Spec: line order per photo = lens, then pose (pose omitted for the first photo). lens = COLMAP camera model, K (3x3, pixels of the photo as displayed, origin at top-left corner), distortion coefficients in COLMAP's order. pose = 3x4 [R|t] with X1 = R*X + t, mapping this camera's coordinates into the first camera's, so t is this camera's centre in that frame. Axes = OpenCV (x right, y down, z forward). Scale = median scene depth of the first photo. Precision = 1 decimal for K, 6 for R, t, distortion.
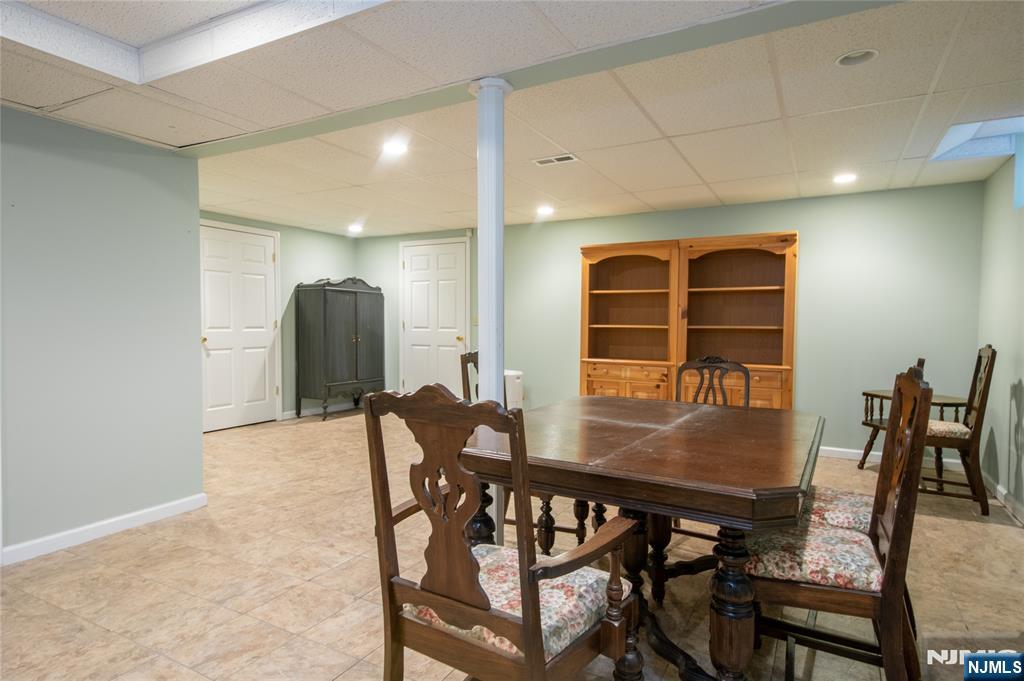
lens RADIAL K [[561.8, 0, 519.8], [0, 561.8, 339.8], [0, 0, 1]] dist [0.017934, 0.000312]
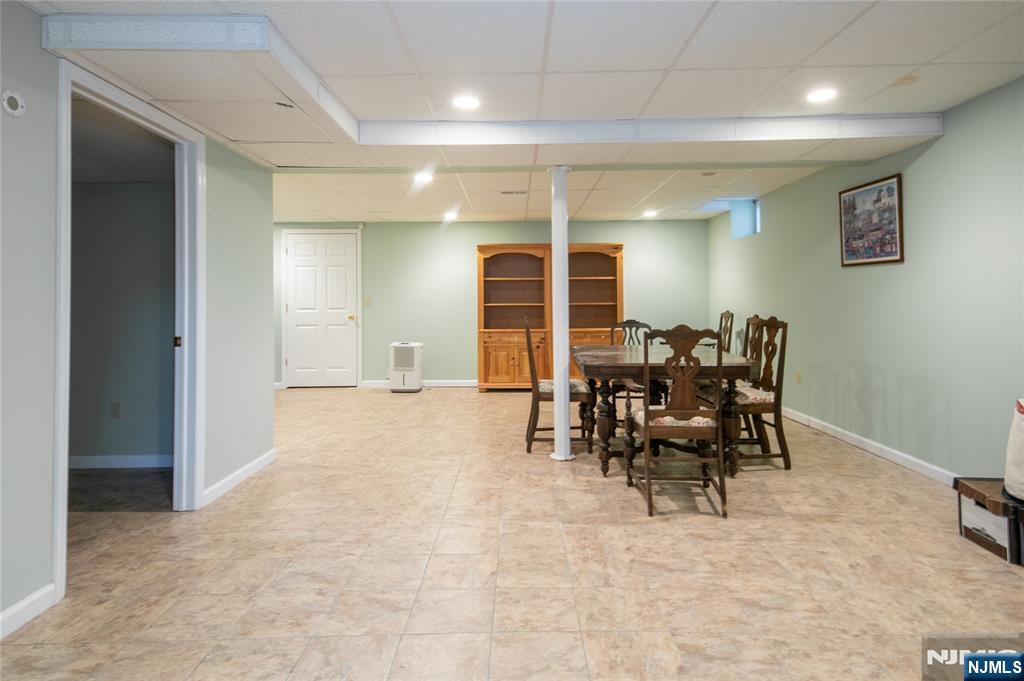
lens RADIAL K [[582.0, 0, 508.3], [0, 582.0, 283.8], [0, 0, 1]] dist [0.000074, -0.000050]
pose [[0.875696, 0.002578, 0.482856, -0.523689], [0.027708, 0.998070, -0.055579, 0.004478], [-0.482067, 0.062050, 0.873934, -0.240660]]
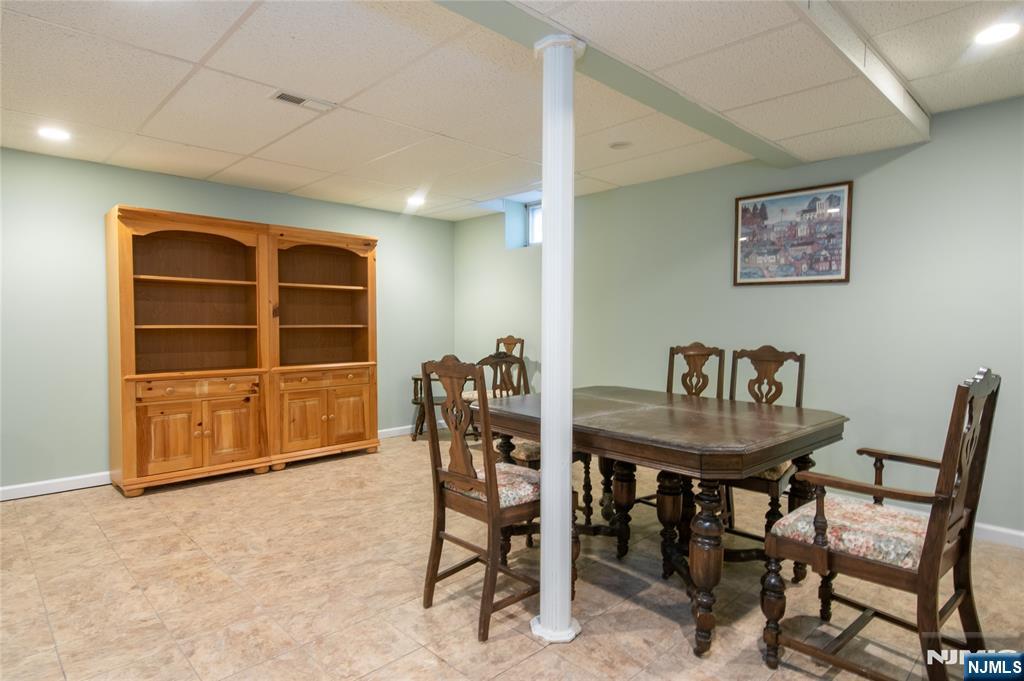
lens RADIAL K [[561.8, 0, 519.8], [0, 561.8, 339.8], [0, 0, 1]] dist [0.017934, 0.000312]
pose [[0.270374, -0.033637, 0.962168, -0.439341], [0.029073, 0.999219, 0.026762, -0.014553], [-0.962316, 0.020737, 0.271141, 0.398618]]
